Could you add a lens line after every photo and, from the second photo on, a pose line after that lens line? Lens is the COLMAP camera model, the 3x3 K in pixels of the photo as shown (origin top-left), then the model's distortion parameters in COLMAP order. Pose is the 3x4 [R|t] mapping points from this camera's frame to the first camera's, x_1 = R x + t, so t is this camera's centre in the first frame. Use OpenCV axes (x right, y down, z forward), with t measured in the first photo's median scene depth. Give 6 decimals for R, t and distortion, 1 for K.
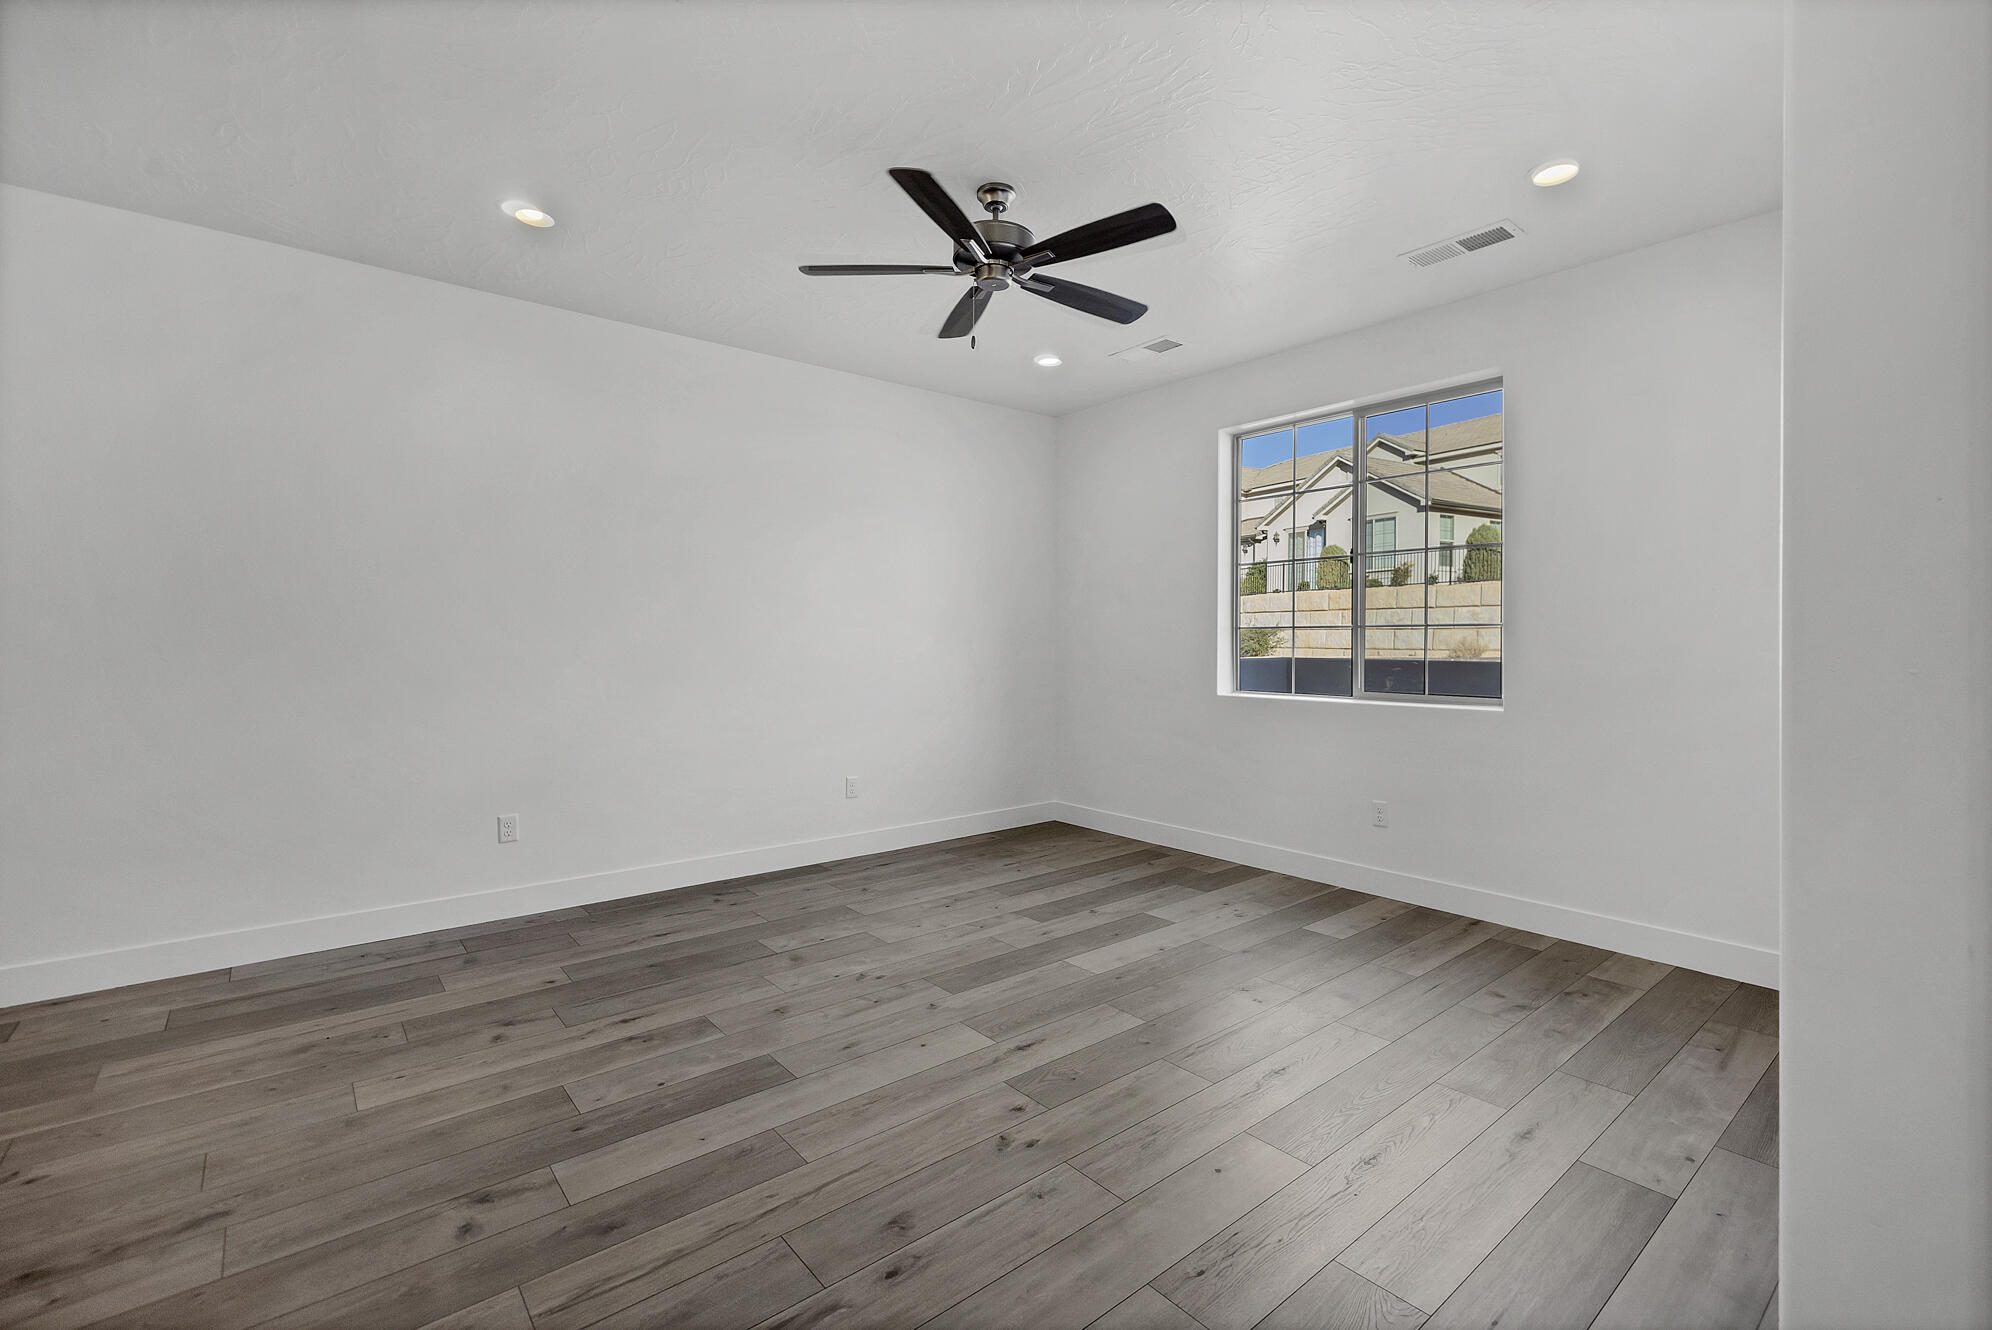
lens RADIAL K [[866.5, 0, 996.8], [0, 866.5, 638.7], [0, 0, 1]] dist [0.002976, 0.000248]
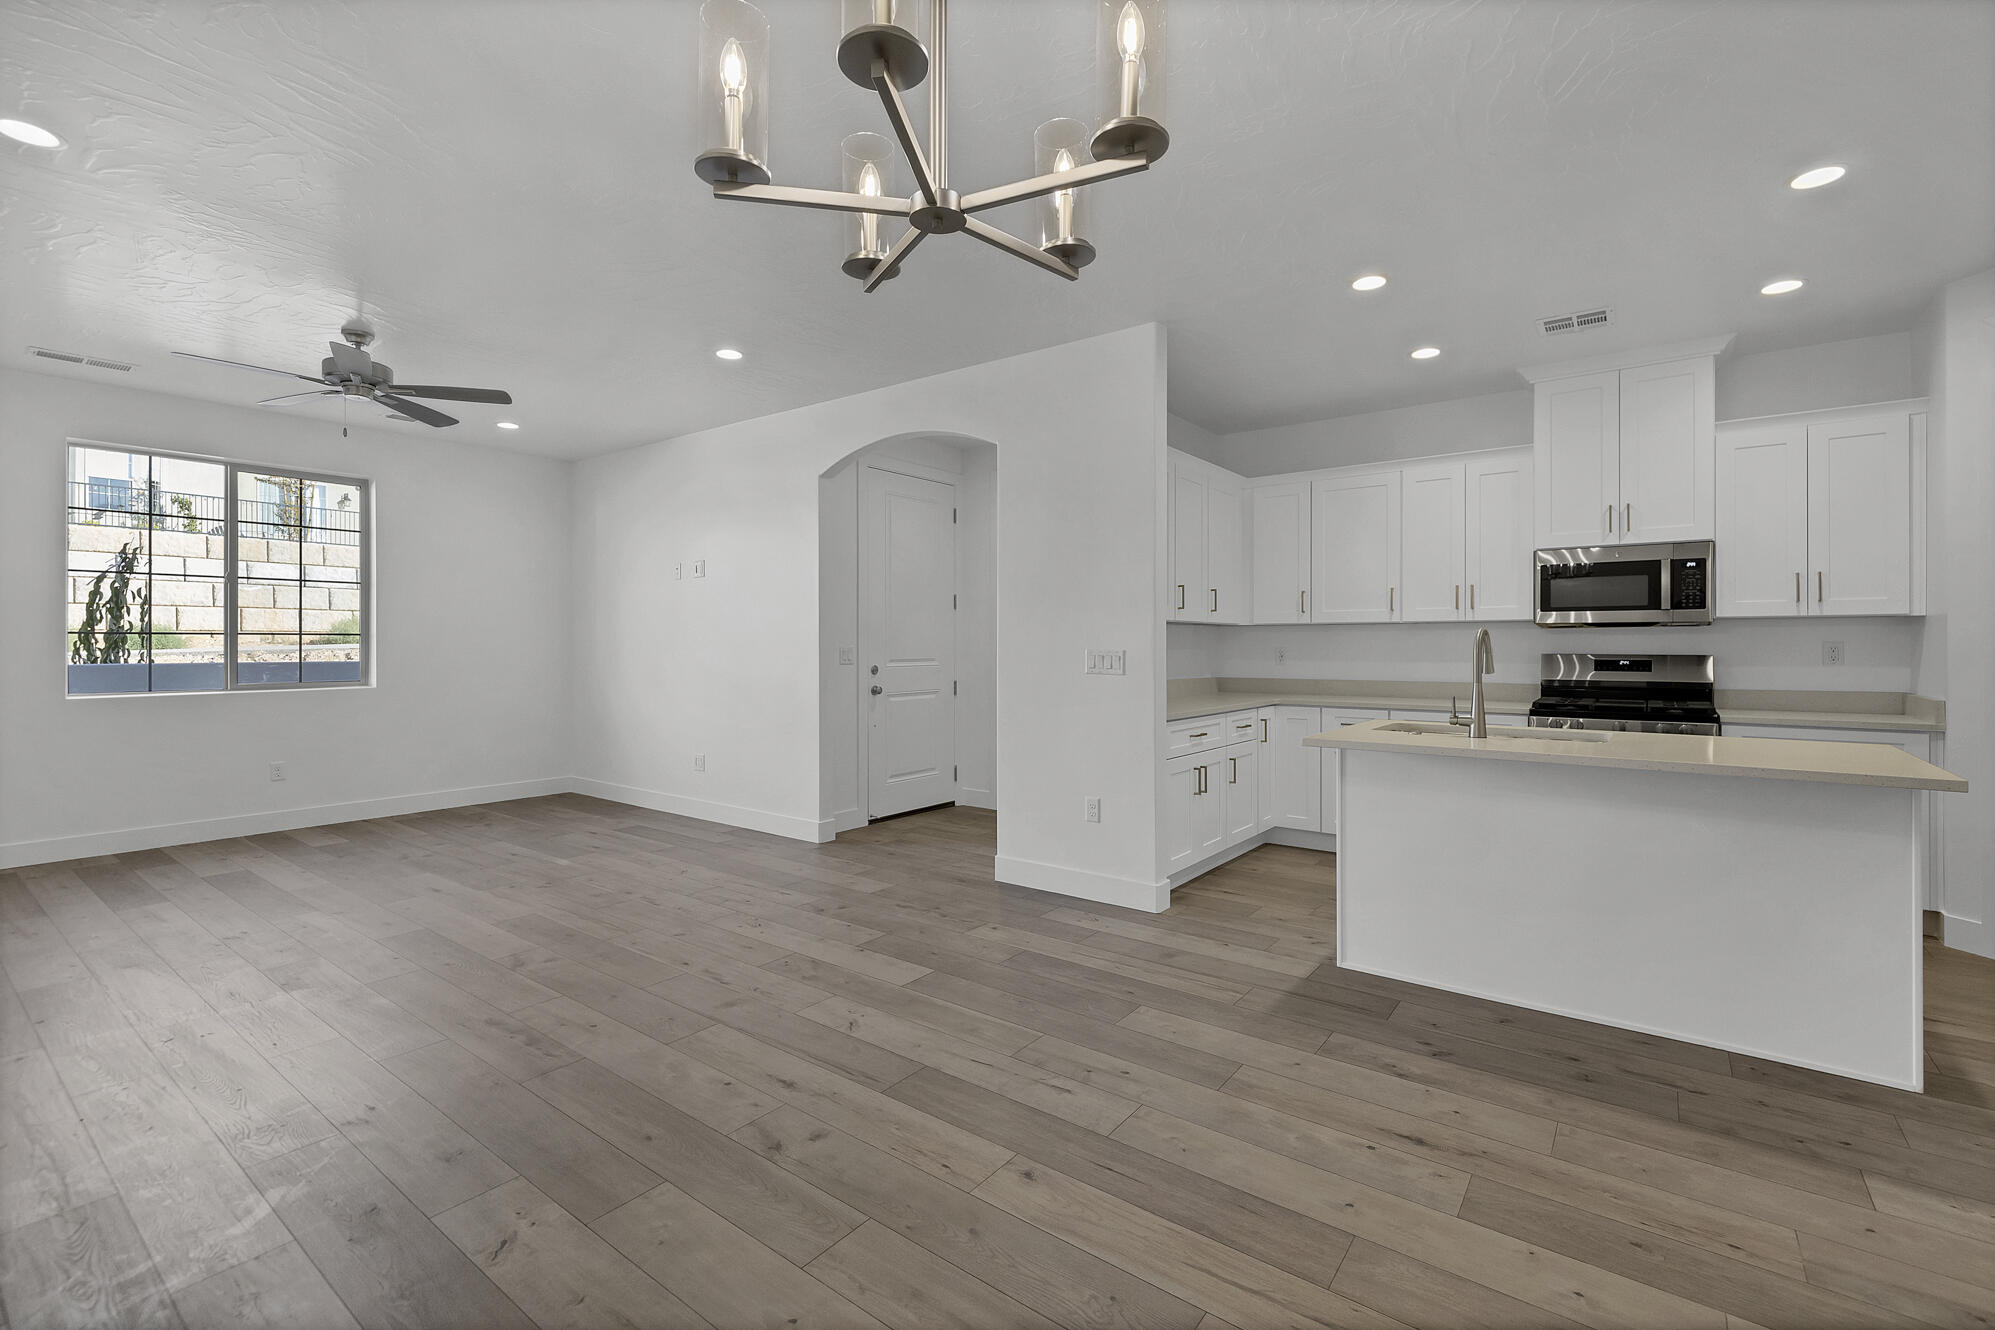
lens RADIAL K [[867.8, 0, 998.3], [0, 867.8, 638.7], [0, 0, 1]] dist [0.002976, 0.000248]
pose [[-0.233889, 0.006410, 0.972242, -1.717572], [-0.001030, 0.999976, -0.006841, 0.002568], [-0.972263, -0.002602, -0.233877, 0.326519]]
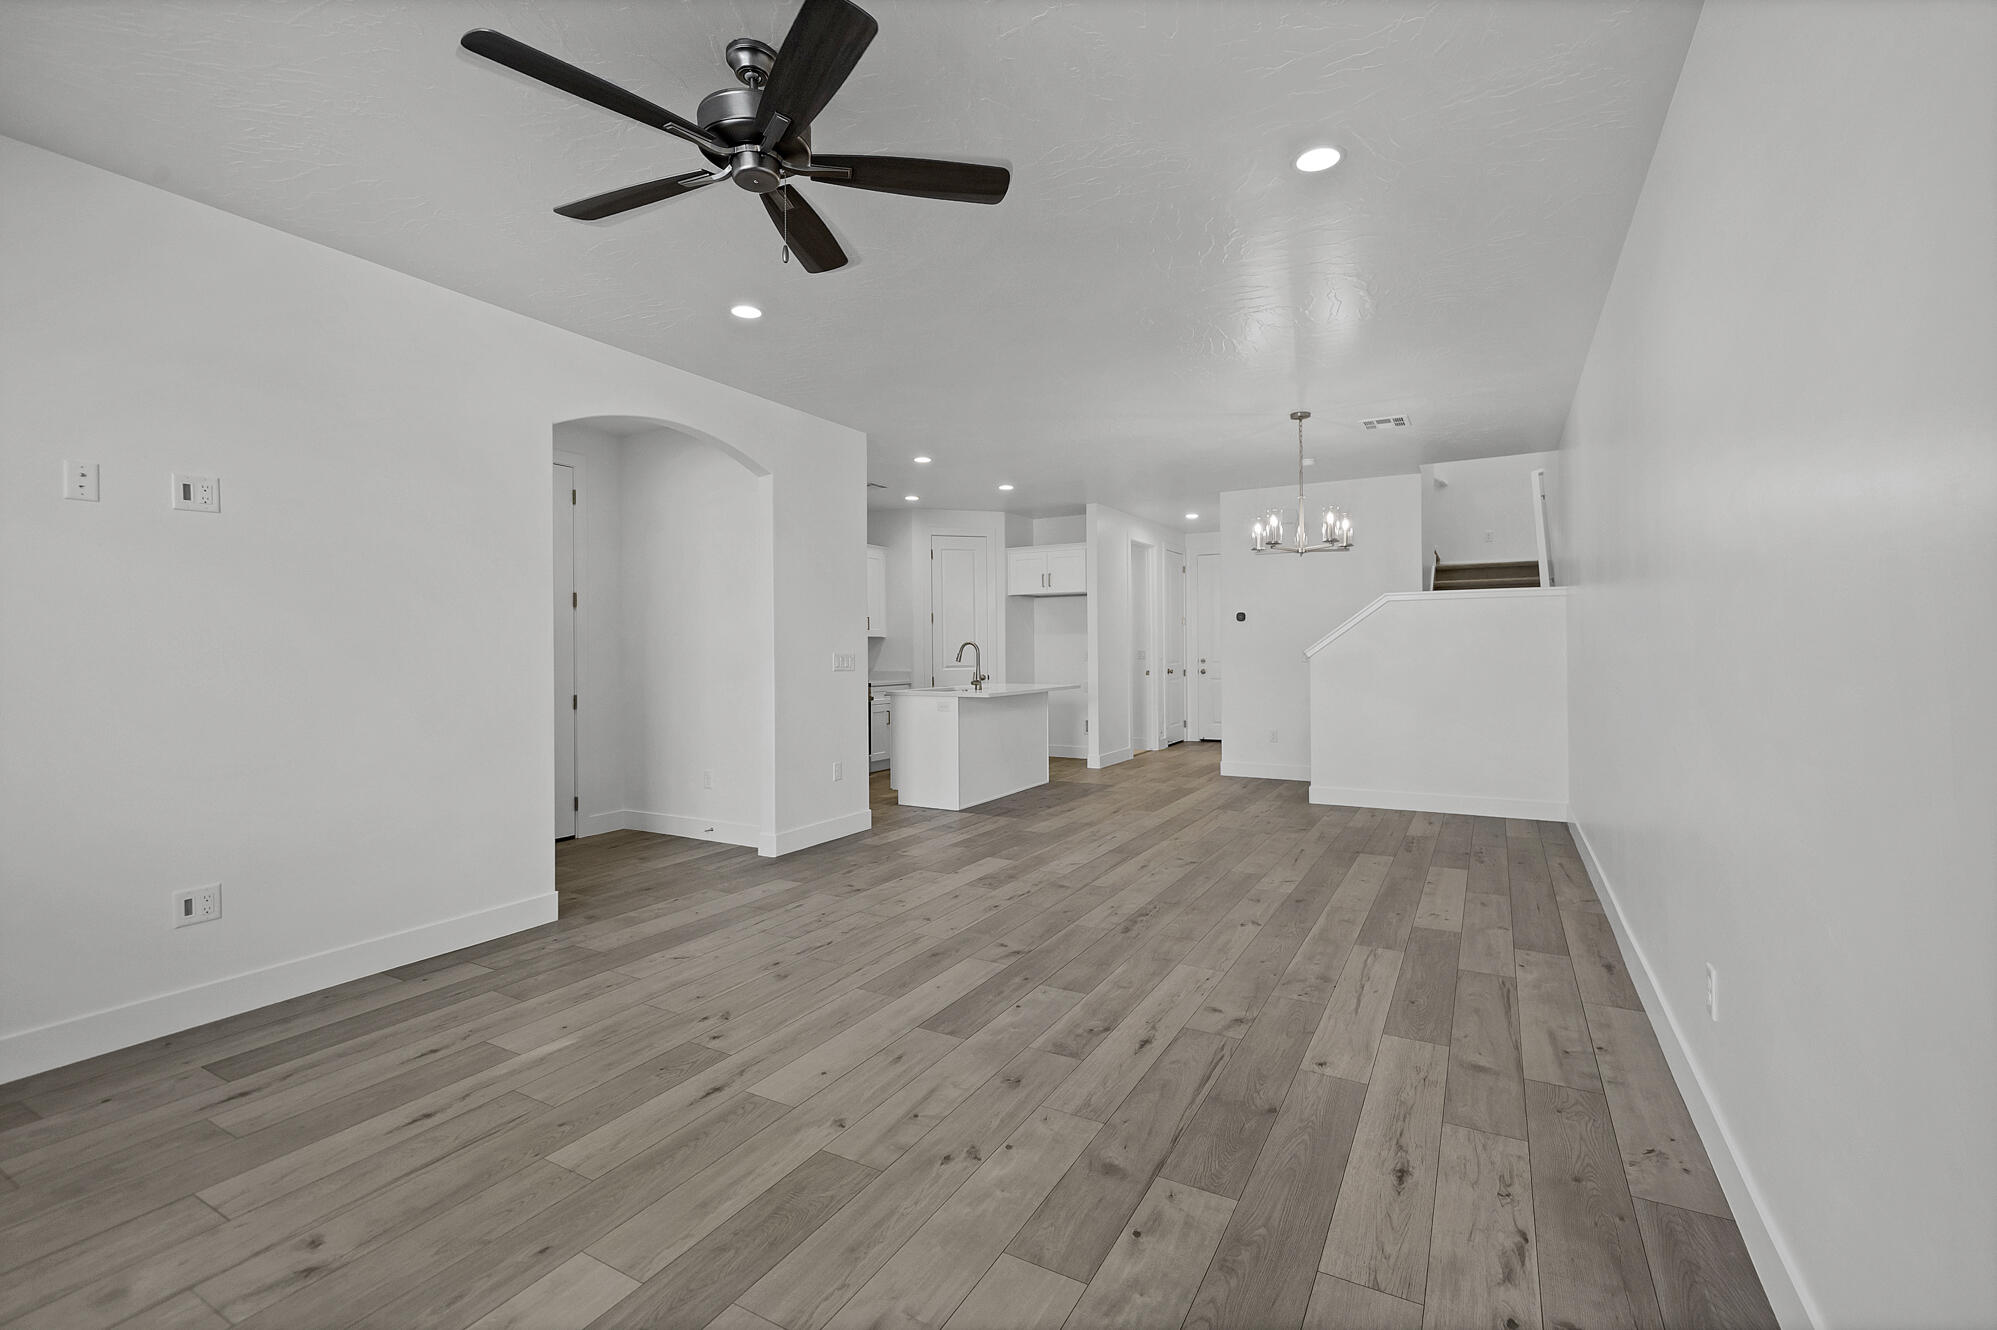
lens RADIAL K [[868.7, 0, 999.3], [0, 868.7, 638.7], [0, 0, 1]] dist [0.002976, 0.000248]
pose [[-0.931667, -0.000407, -0.363314, 0.079036], [0.004139, 0.999923, -0.011734, 0.000060], [0.363291, -0.012436, -0.931593, 1.857161]]
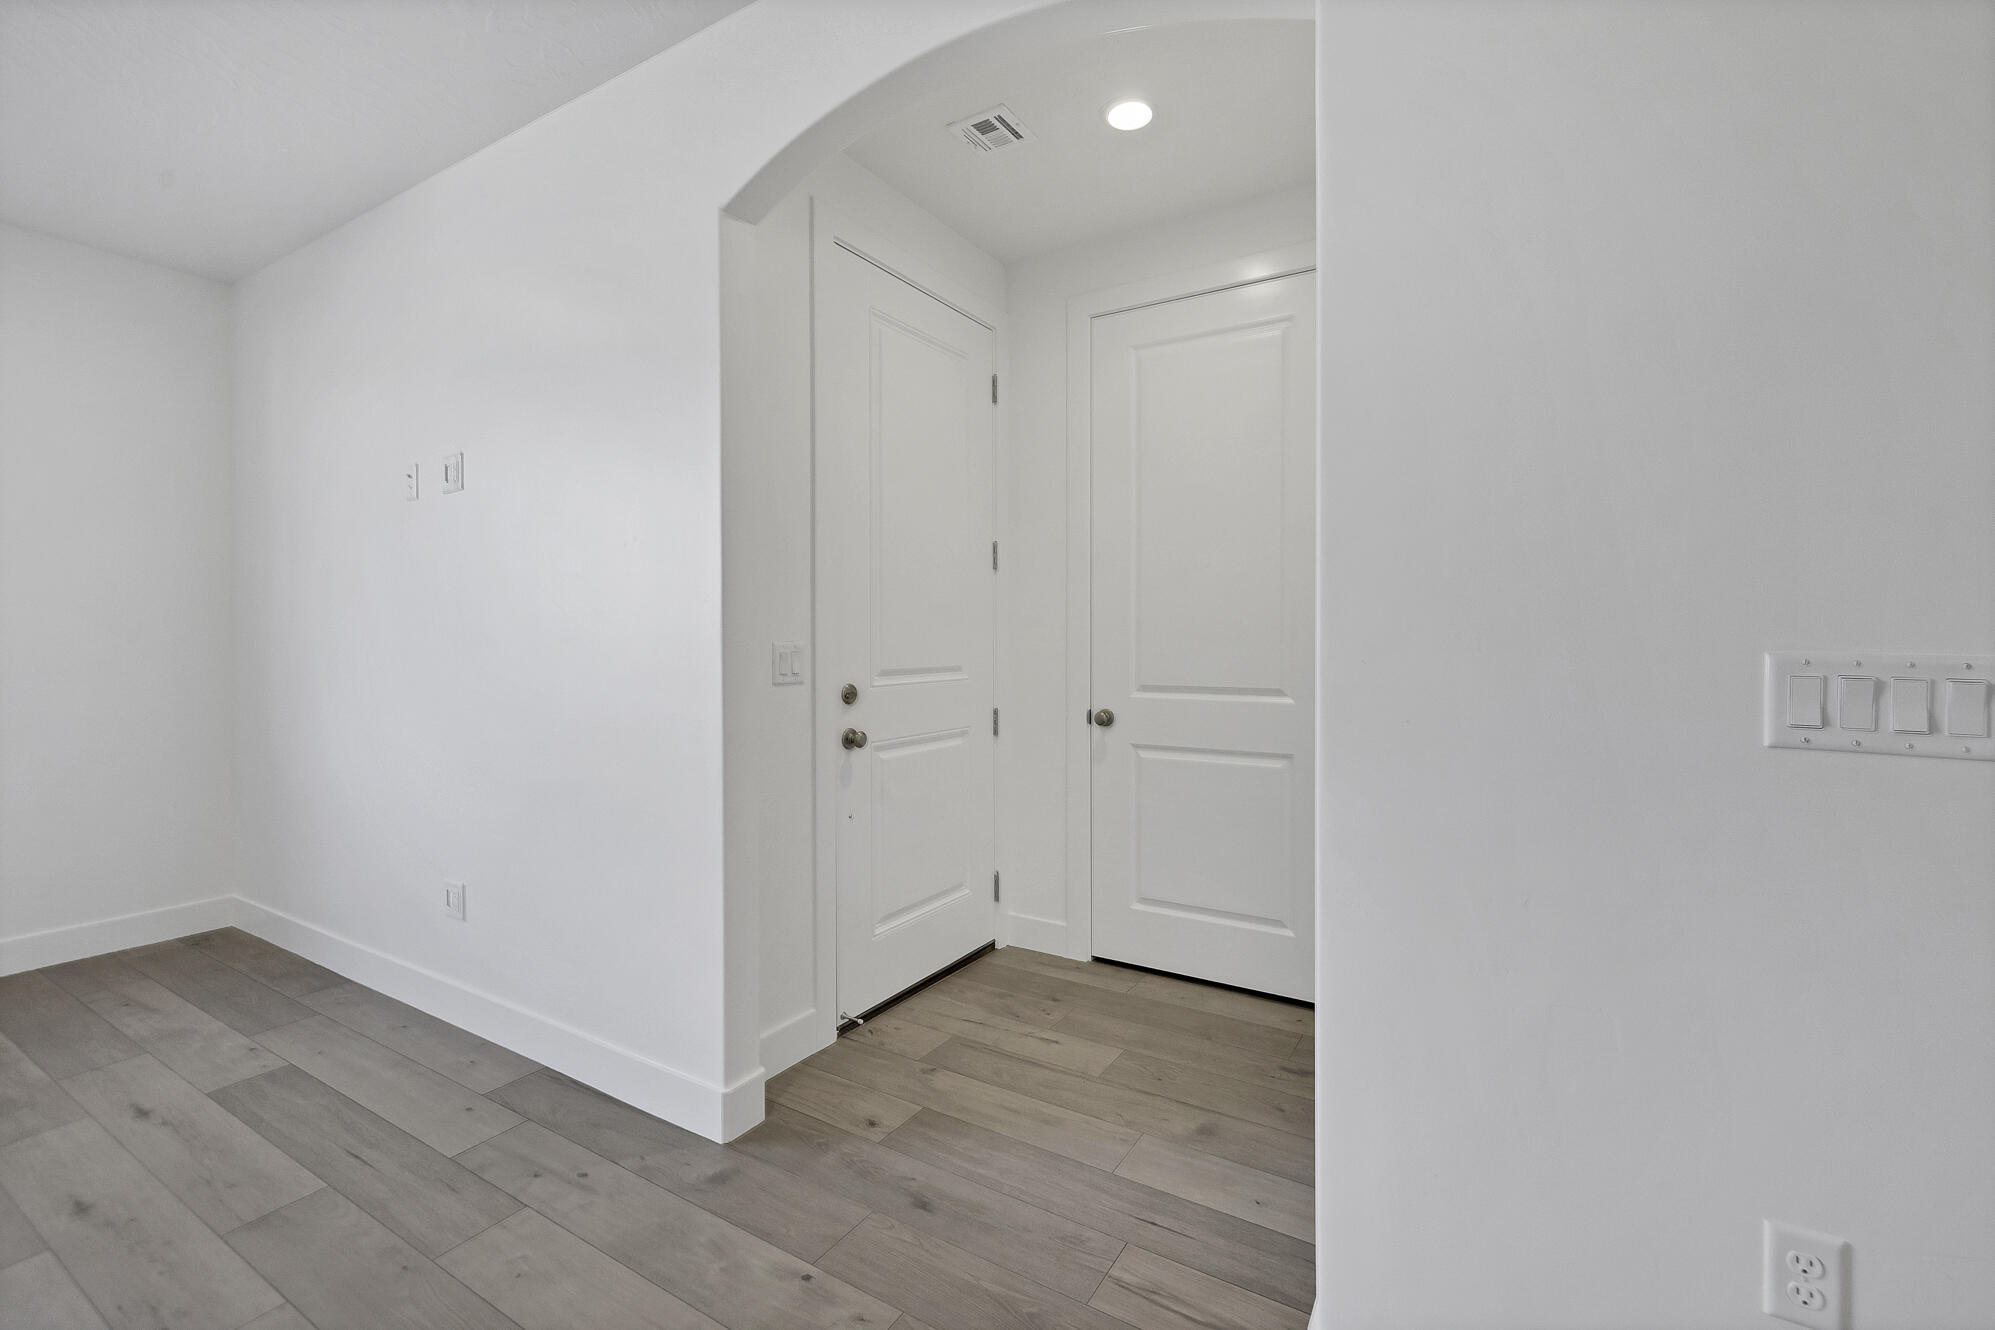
lens RADIAL K [[867.8, 0, 998.3], [0, 867.8, 638.7], [0, 0, 1]] dist [0.002976, 0.000248]
pose [[-0.328095, -0.000407, 0.944645, -0.552766], [0.001792, 0.999998, 0.001053, 0.001946], [-0.944643, 0.002038, -0.328093, 0.284648]]
